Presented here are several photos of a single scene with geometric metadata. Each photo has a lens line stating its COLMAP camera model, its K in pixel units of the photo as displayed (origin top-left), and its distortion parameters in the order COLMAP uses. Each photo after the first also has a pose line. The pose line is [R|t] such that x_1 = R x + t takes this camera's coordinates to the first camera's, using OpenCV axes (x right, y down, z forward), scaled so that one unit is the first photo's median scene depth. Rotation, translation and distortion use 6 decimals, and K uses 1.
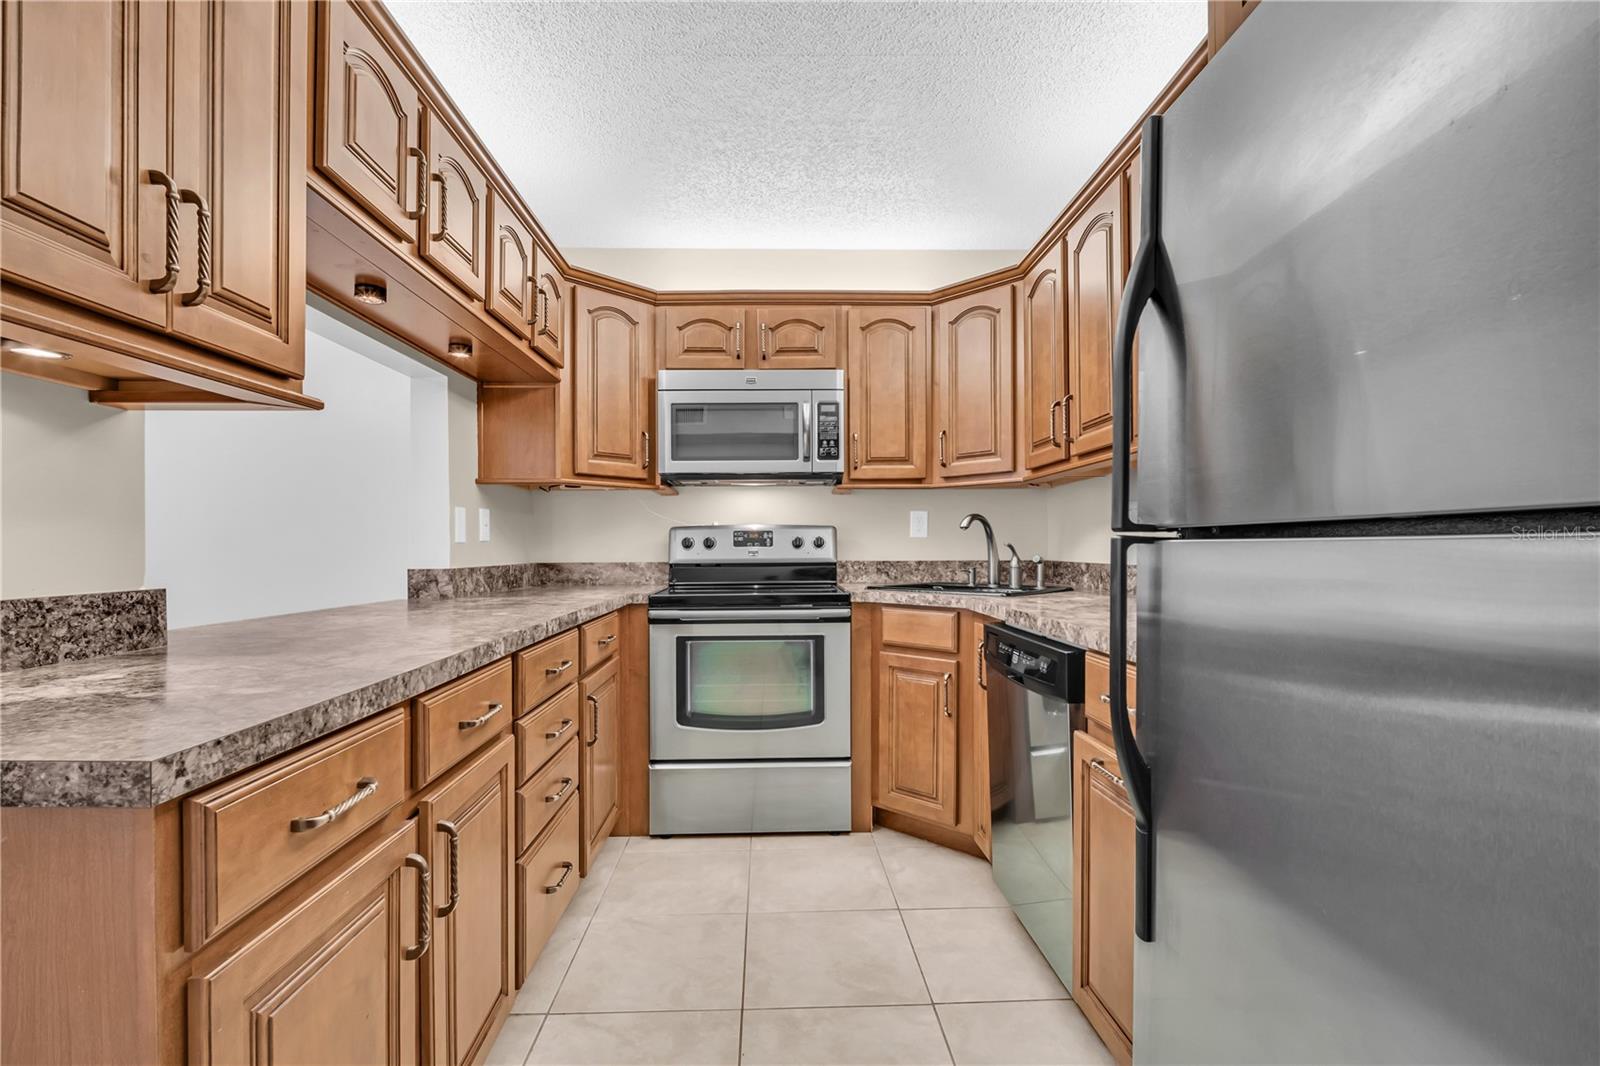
lens RADIAL K [[731.8, 0, 800.9], [0, 731.8, 554.5], [0, 0, 1]] dist [-0.005290, -0.001671]
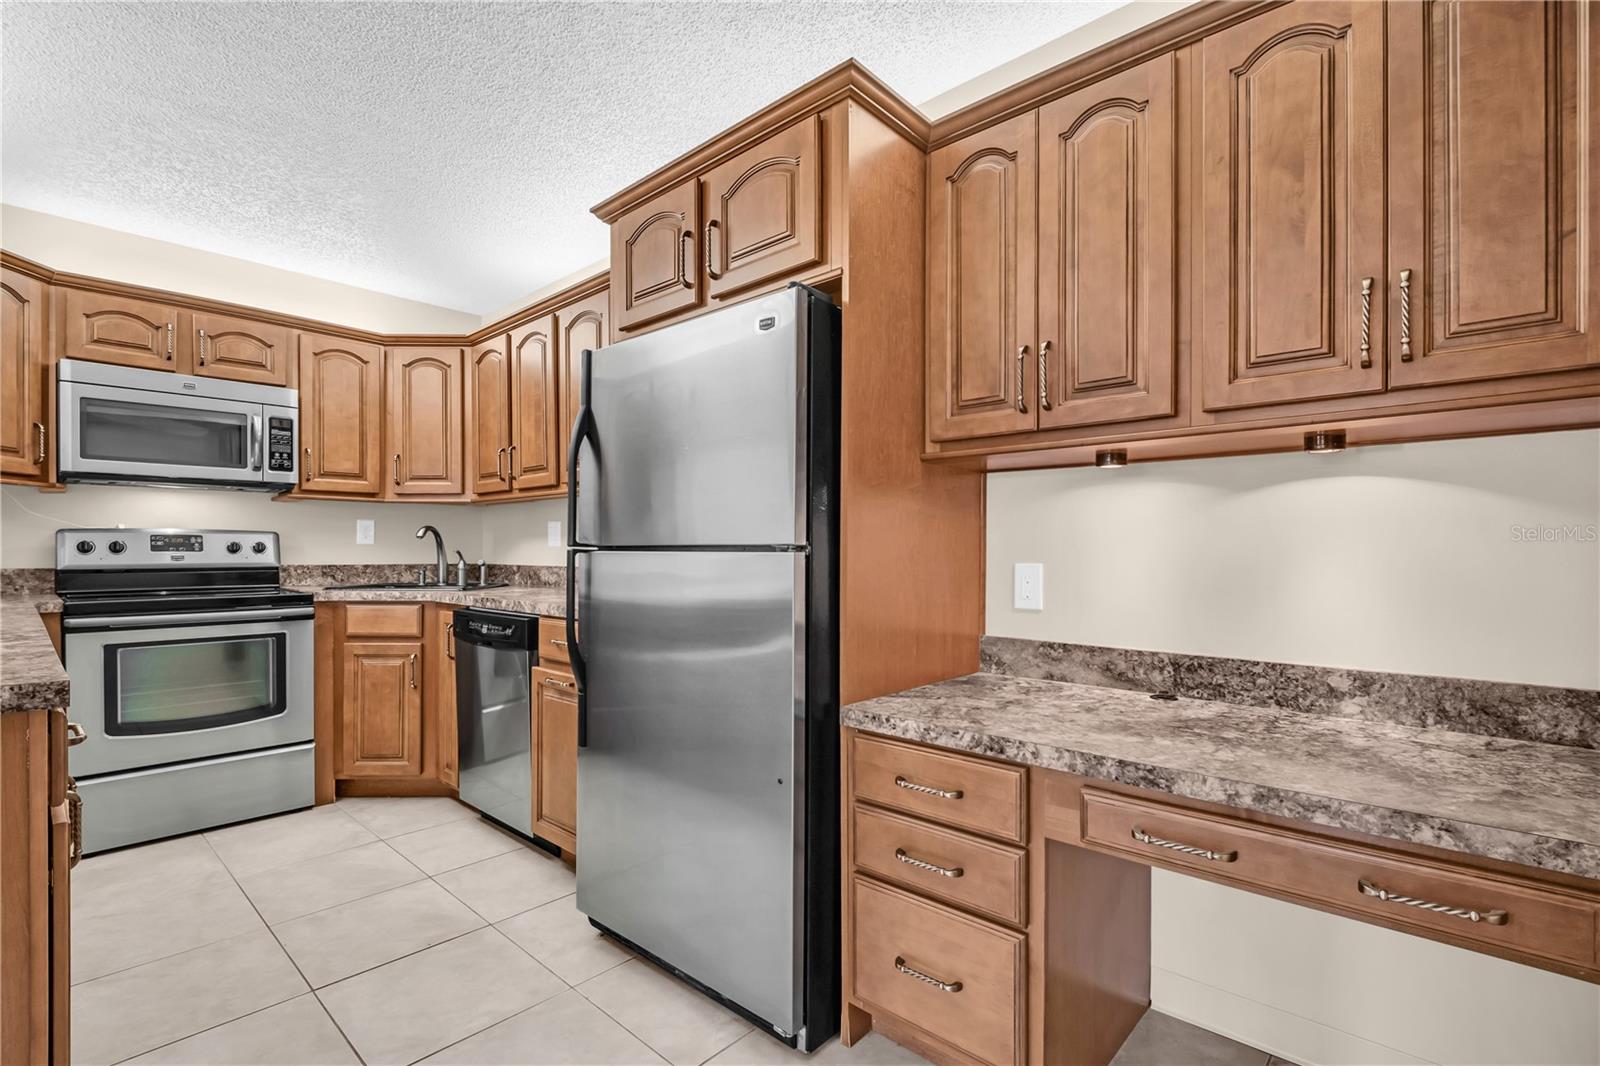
lens RADIAL K [[731.2, 0, 799.8], [0, 731.2, 556.0], [0, 0, 1]] dist [-0.004678, -0.001980]
pose [[0.702035, 0.001376, 0.712141, -0.203437], [0.001948, 0.999991, -0.003853, 0.001070], [-0.712140, 0.004092, 0.702026, -0.315763]]
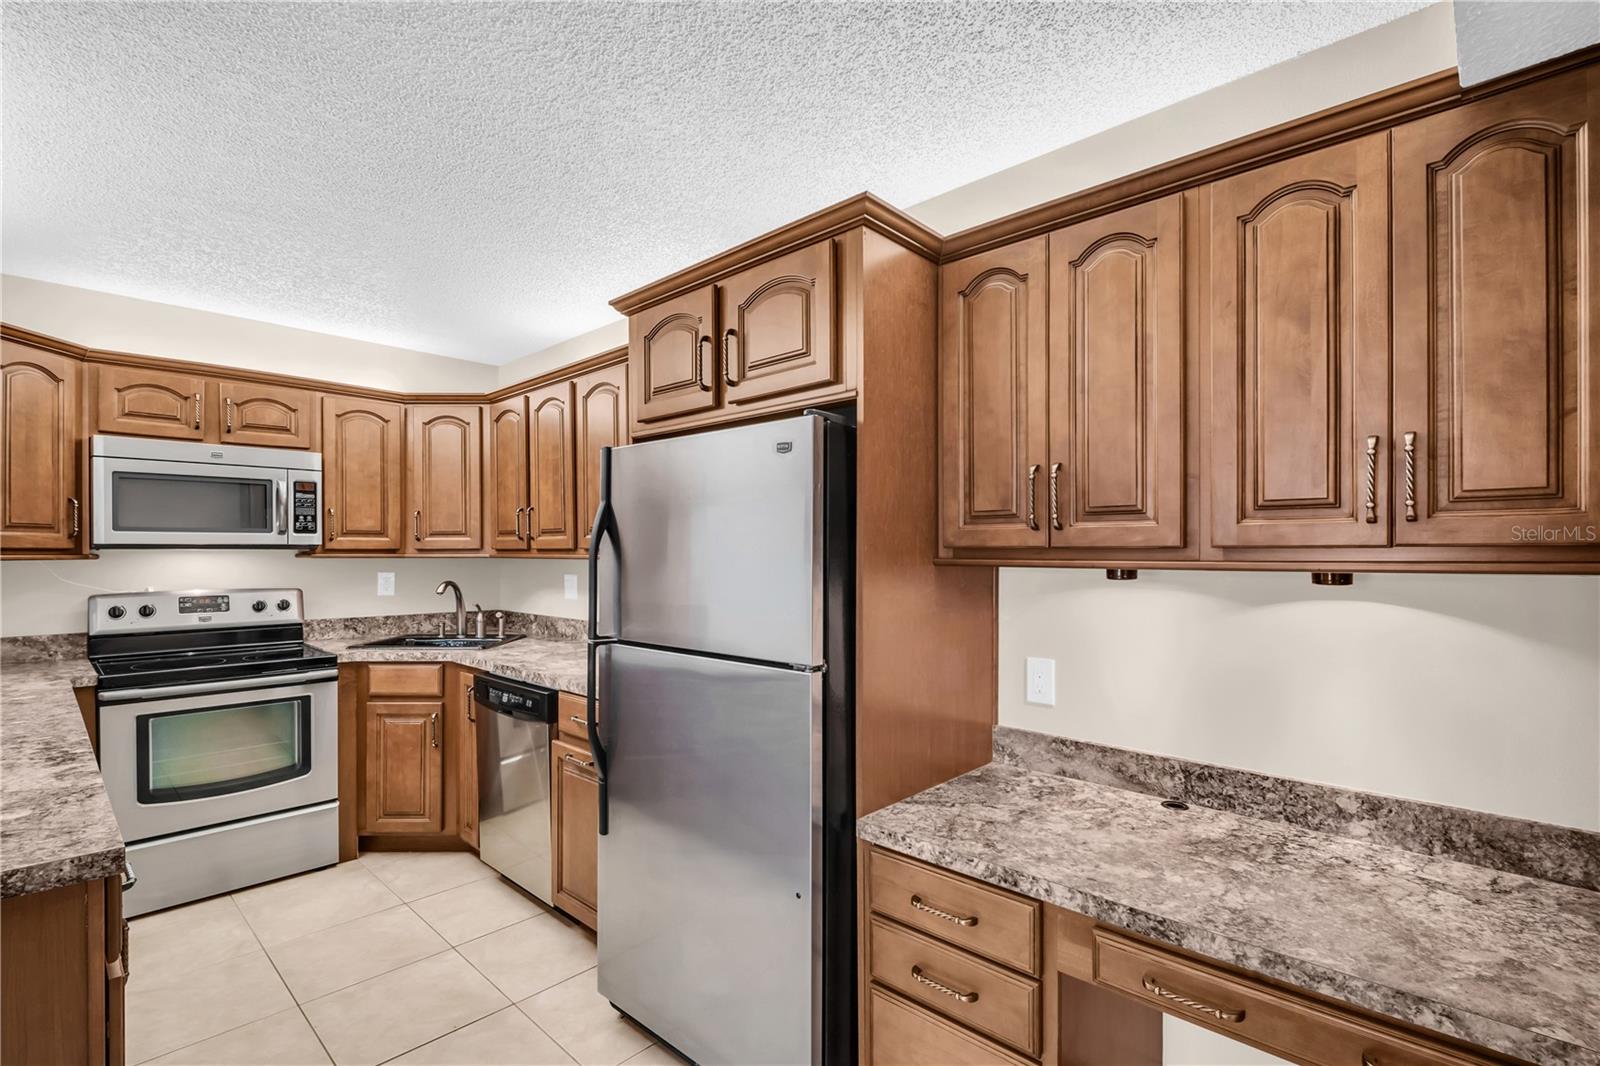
lens RADIAL K [[731.8, 0, 800.9], [0, 731.8, 554.5], [0, 0, 1]] dist [-0.005290, -0.001671]
pose [[0.711042, 0.001046, 0.703148, -0.217916], [0.004953, 0.999967, -0.006495, -0.092778], [-0.703132, 0.008101, 0.711013, -0.323213]]
